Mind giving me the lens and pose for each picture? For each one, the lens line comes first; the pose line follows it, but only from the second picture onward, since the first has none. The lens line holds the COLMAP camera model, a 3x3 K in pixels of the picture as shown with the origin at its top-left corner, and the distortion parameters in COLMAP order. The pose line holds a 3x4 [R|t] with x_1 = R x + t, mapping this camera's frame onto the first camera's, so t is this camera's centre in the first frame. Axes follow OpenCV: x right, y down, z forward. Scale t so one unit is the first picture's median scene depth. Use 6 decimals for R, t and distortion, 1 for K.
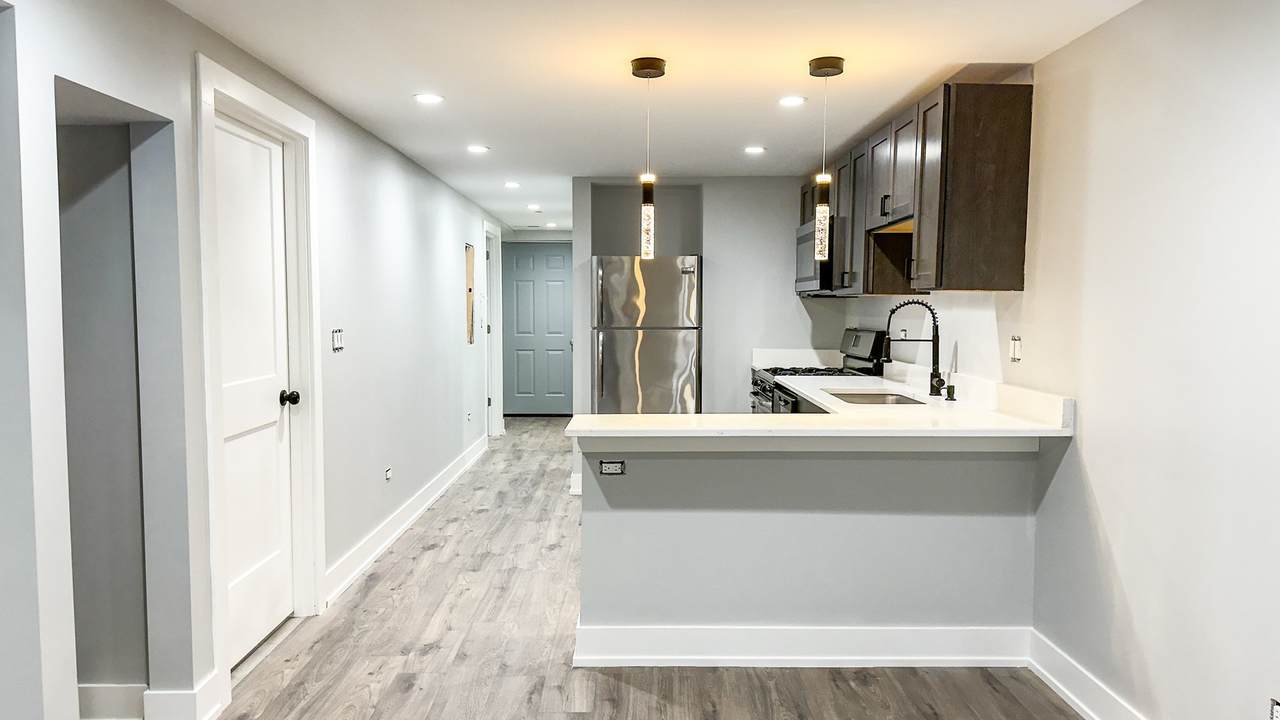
lens RADIAL K [[859.8, 0, 642.2], [0, 859.8, 362.7], [0, 0, 1]] dist [0.037036, -0.013873]
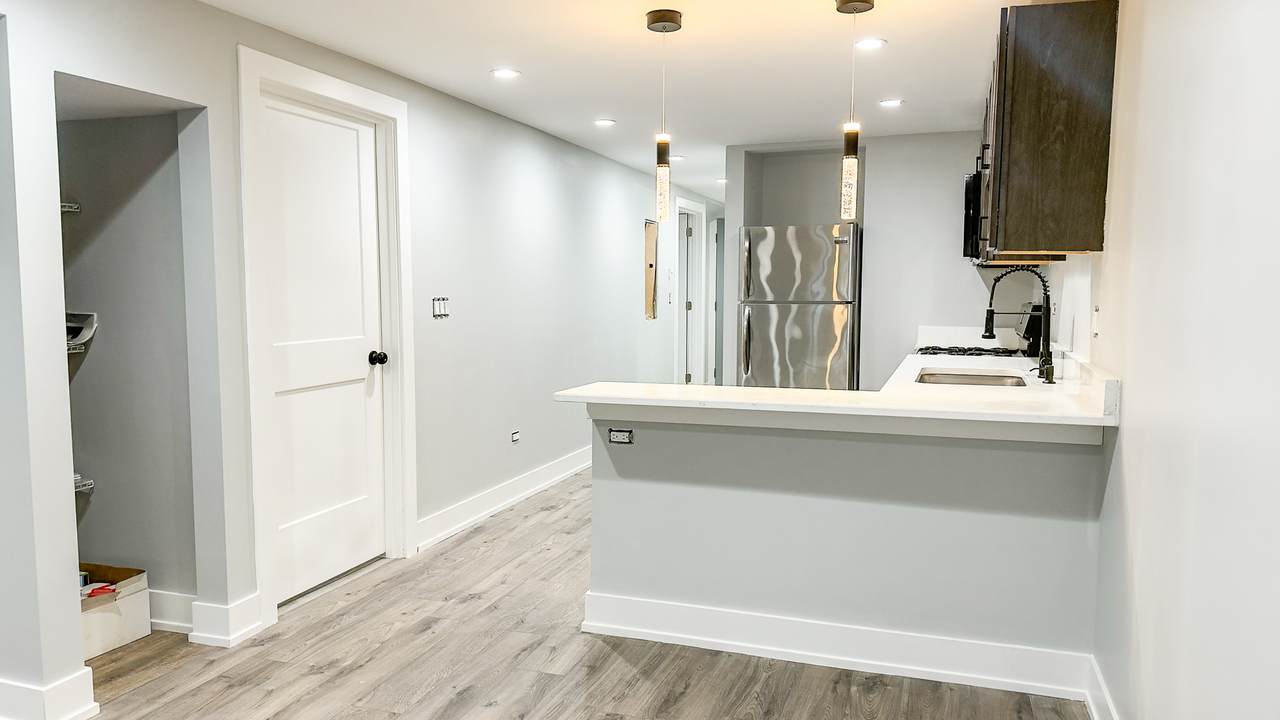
lens RADIAL K [[859.8, 0, 639.5], [0, 859.8, 361.9], [0, 0, 1]] dist [0.037036, -0.013873]
pose [[0.949205, 0.028651, -0.313351, 0.275330], [-0.021710, 0.999436, 0.025619, 0.010963], [0.313908, -0.017515, 0.949292, 0.070996]]
